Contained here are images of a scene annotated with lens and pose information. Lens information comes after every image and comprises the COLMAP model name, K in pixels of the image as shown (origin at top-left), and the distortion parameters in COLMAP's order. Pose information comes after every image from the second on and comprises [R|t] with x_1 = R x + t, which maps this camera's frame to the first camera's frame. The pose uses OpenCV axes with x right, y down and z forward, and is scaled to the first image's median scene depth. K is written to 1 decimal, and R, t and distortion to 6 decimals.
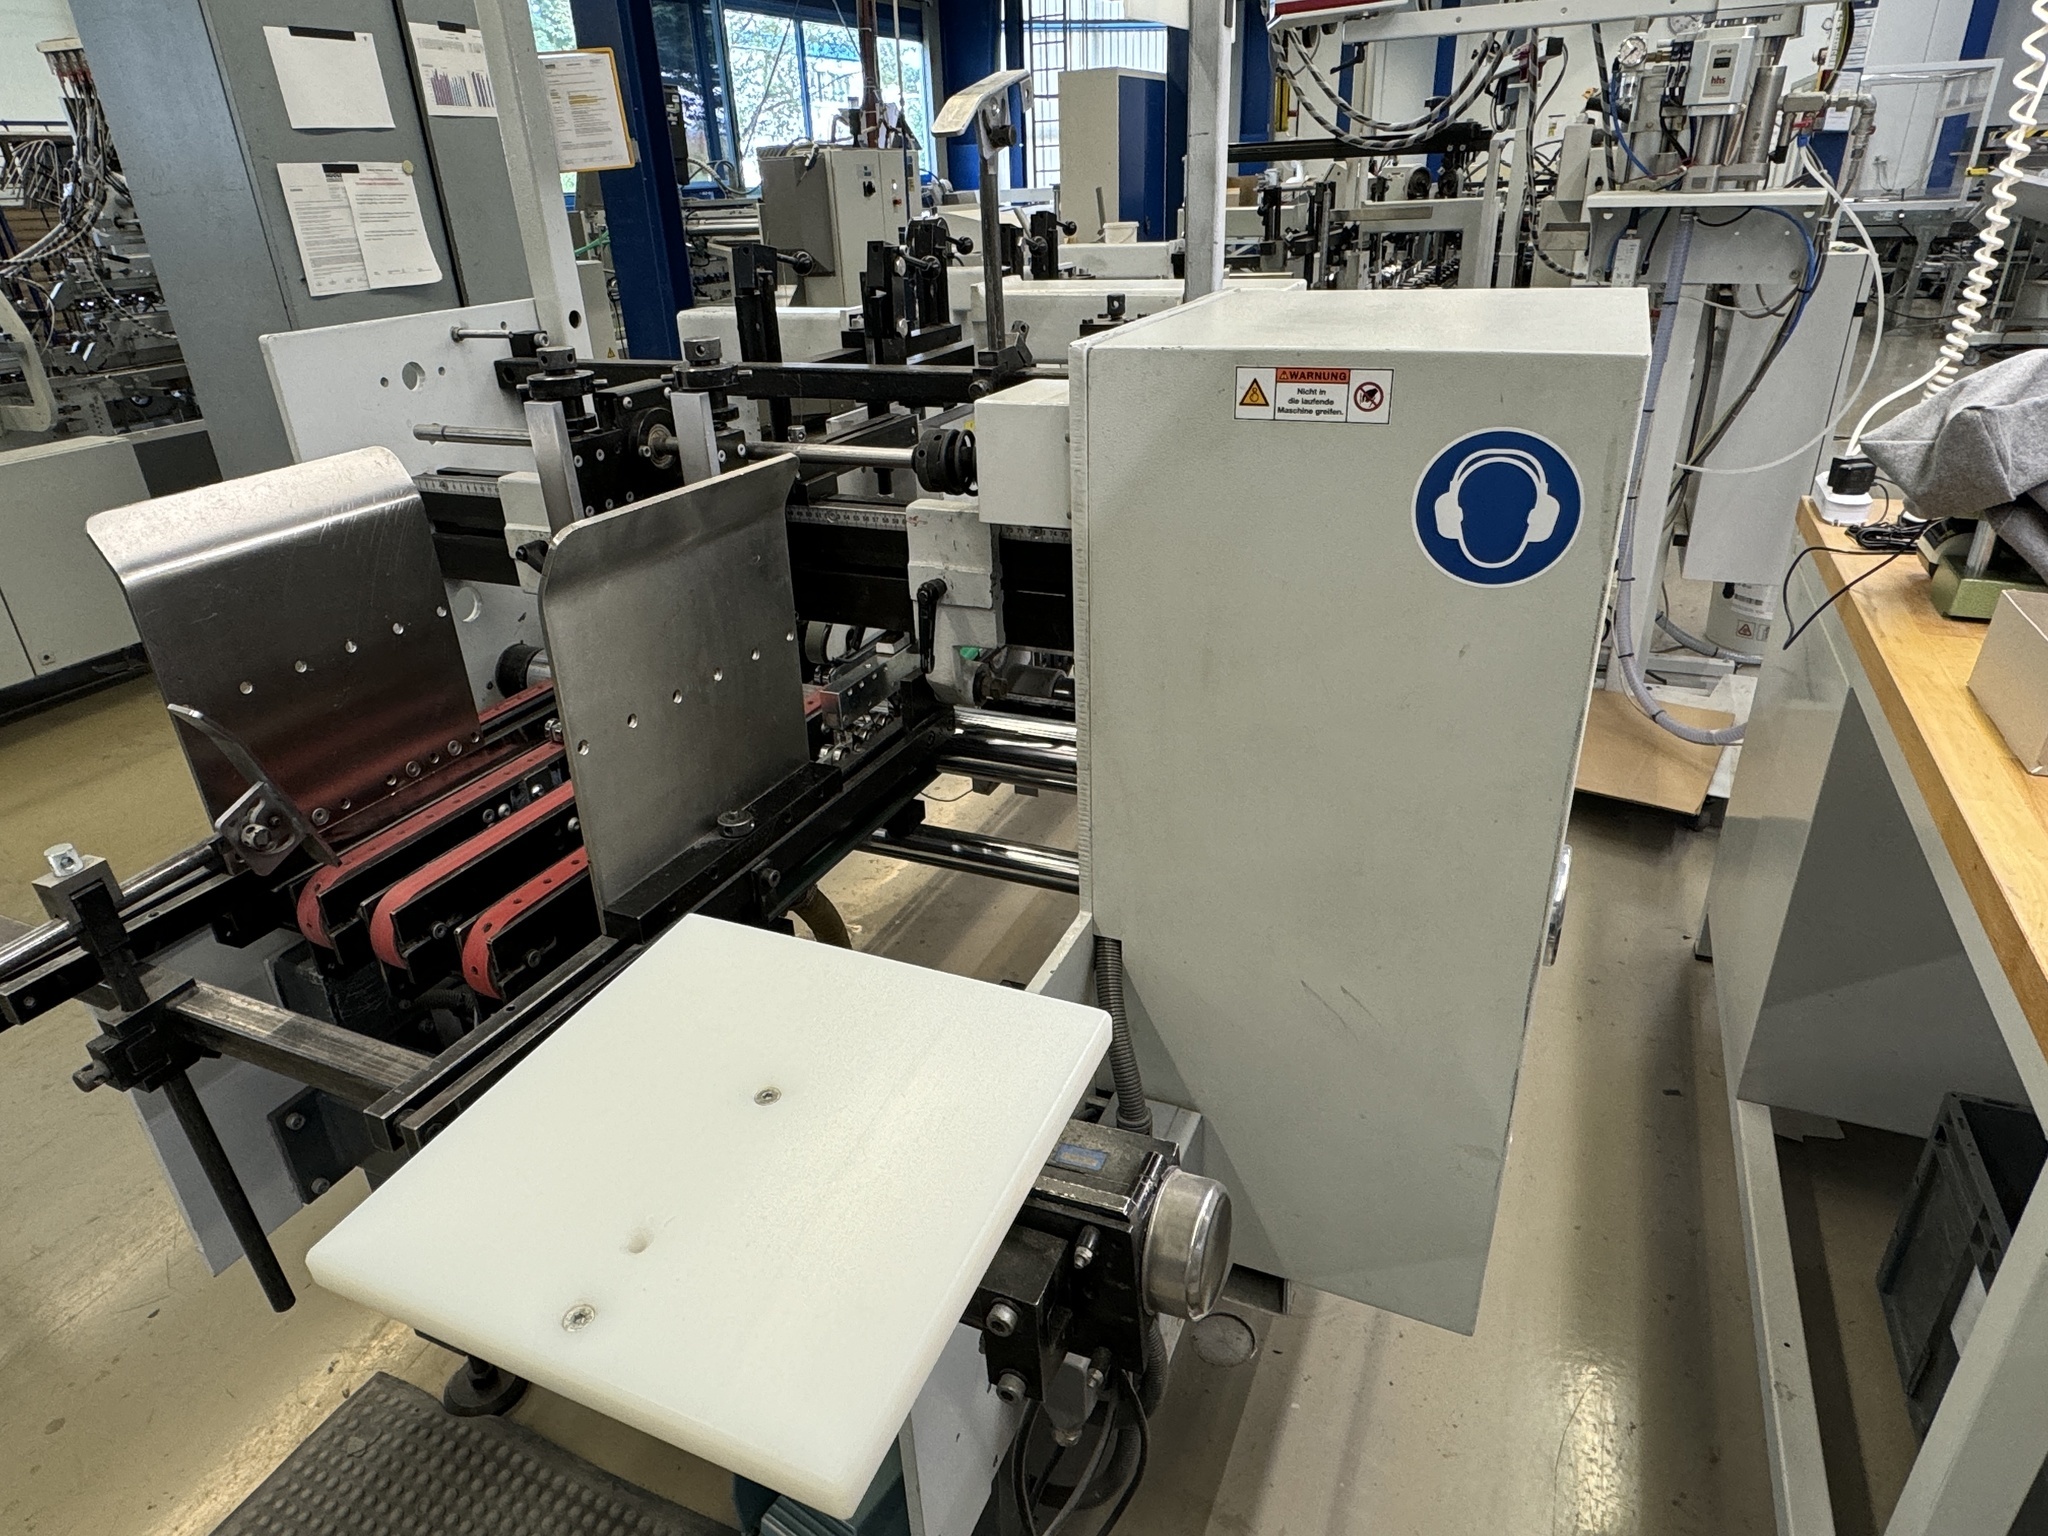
lens RADIAL K [[1227.2, 0, 1024.0], [0, 1227.2, 768.0], [0, 0, 1]] dist [-0.001521, 0.001816]
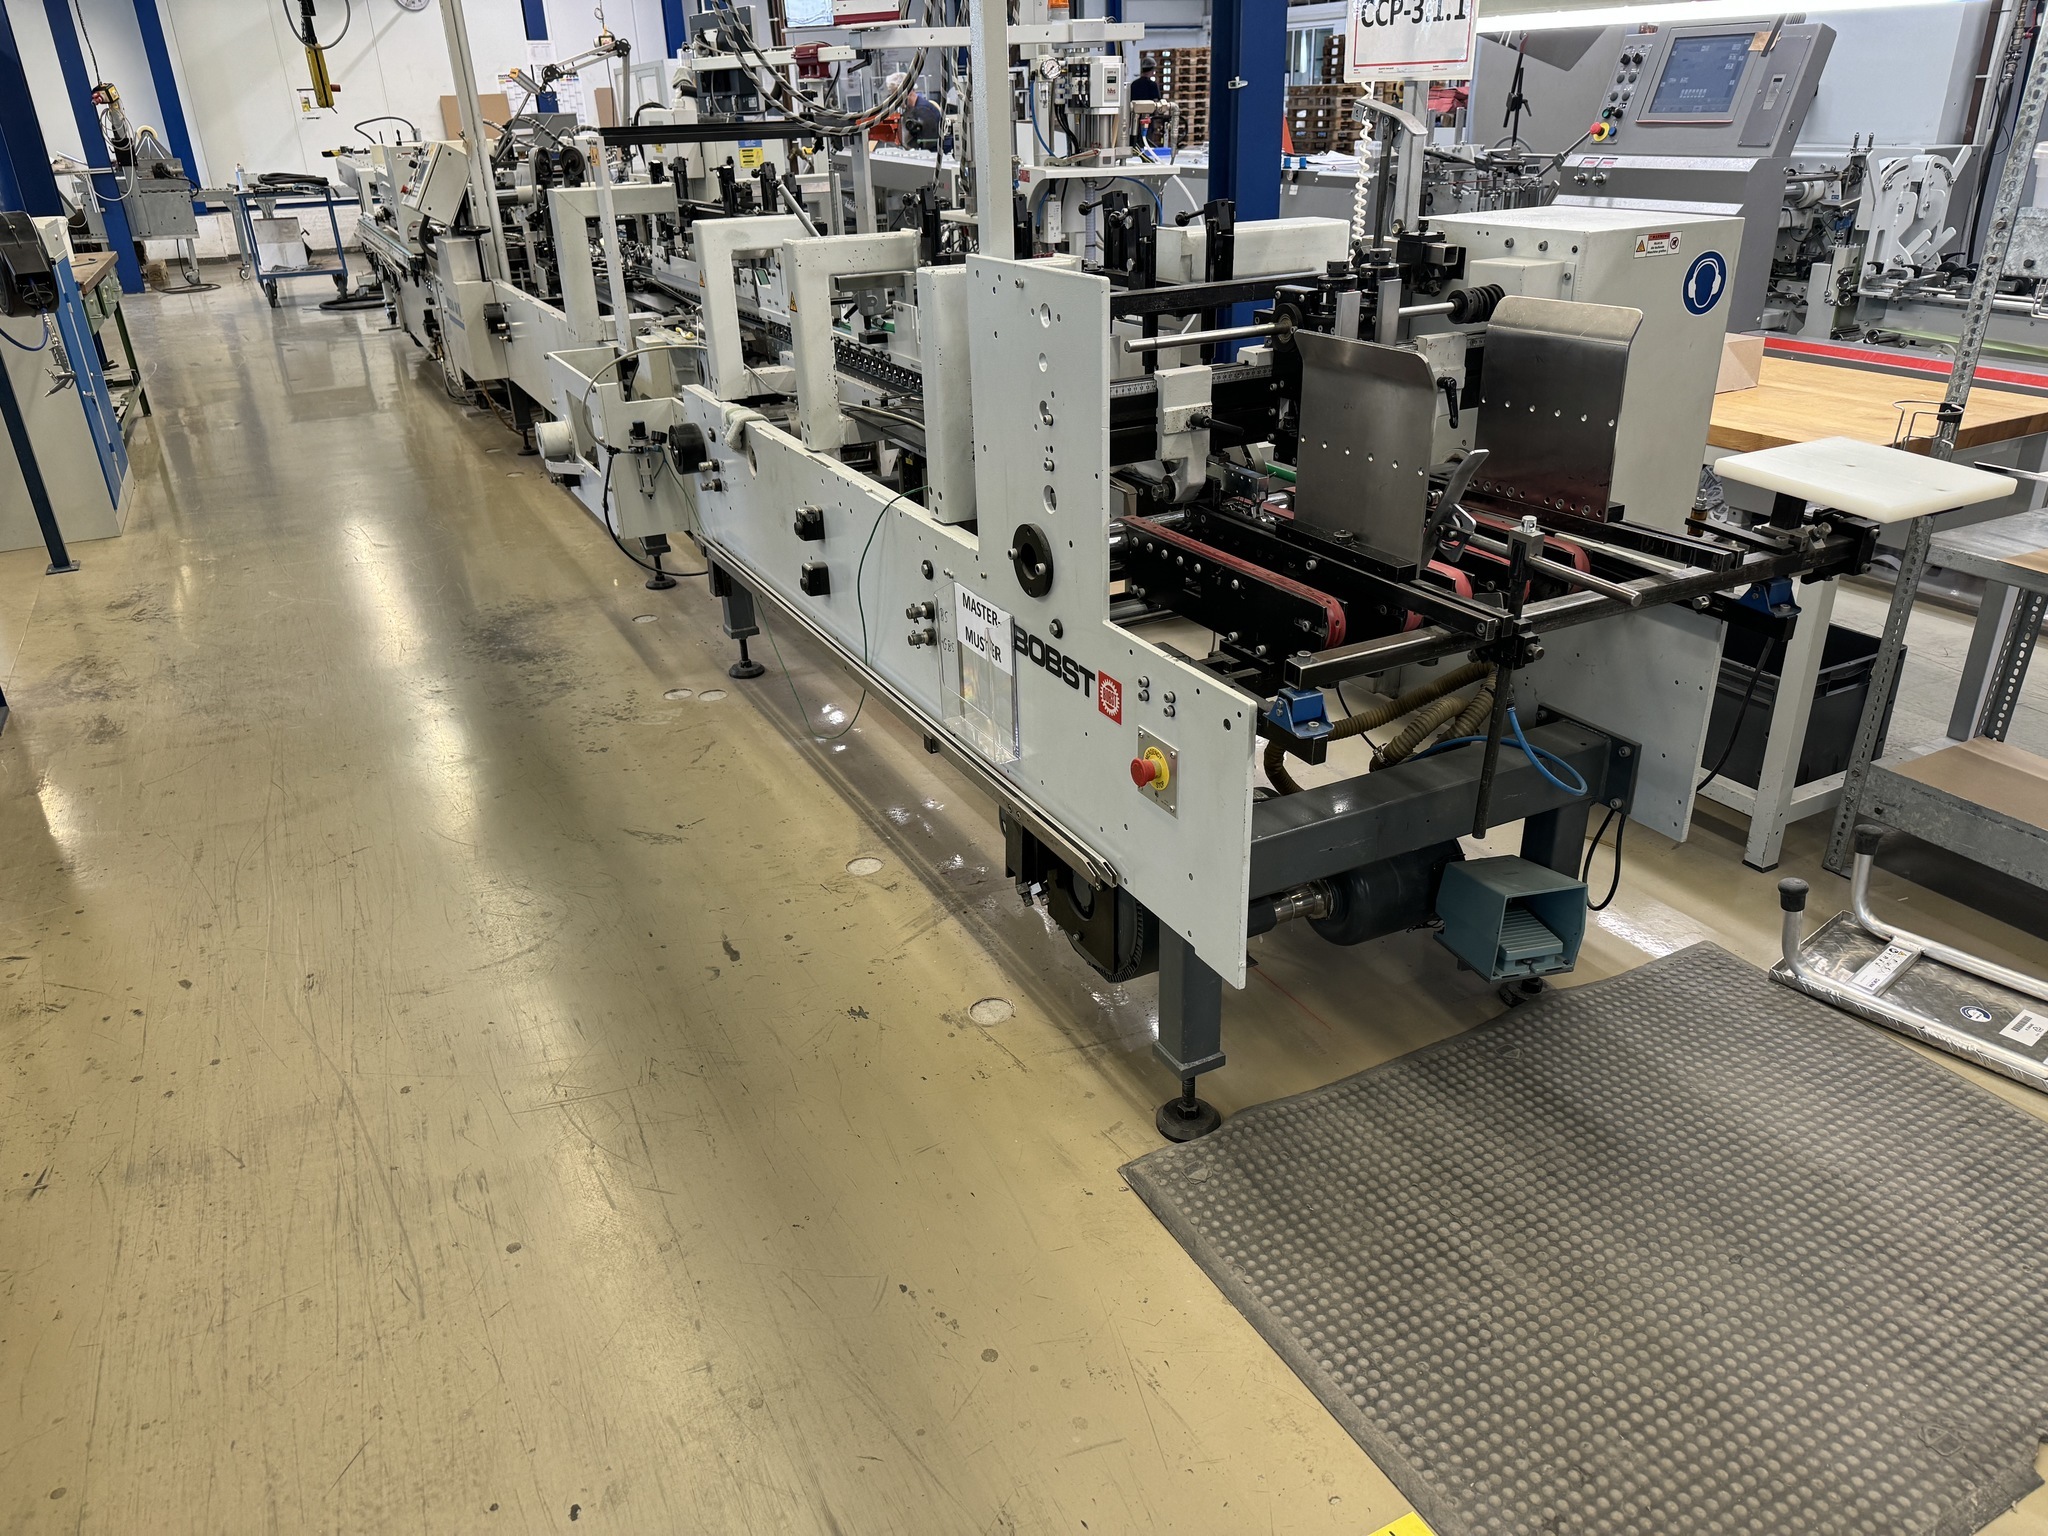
lens RADIAL K [[1447.2, 0, 1024.0], [0, 1447.2, 768.0], [0, 0, 1]] dist [-0.004960, -0.003034]
pose [[0.630073, -0.306412, 0.713526, -2.893207], [0.341022, 0.934694, 0.100252, -0.049725], [-0.697647, 0.180162, 0.693419, 0.077982]]
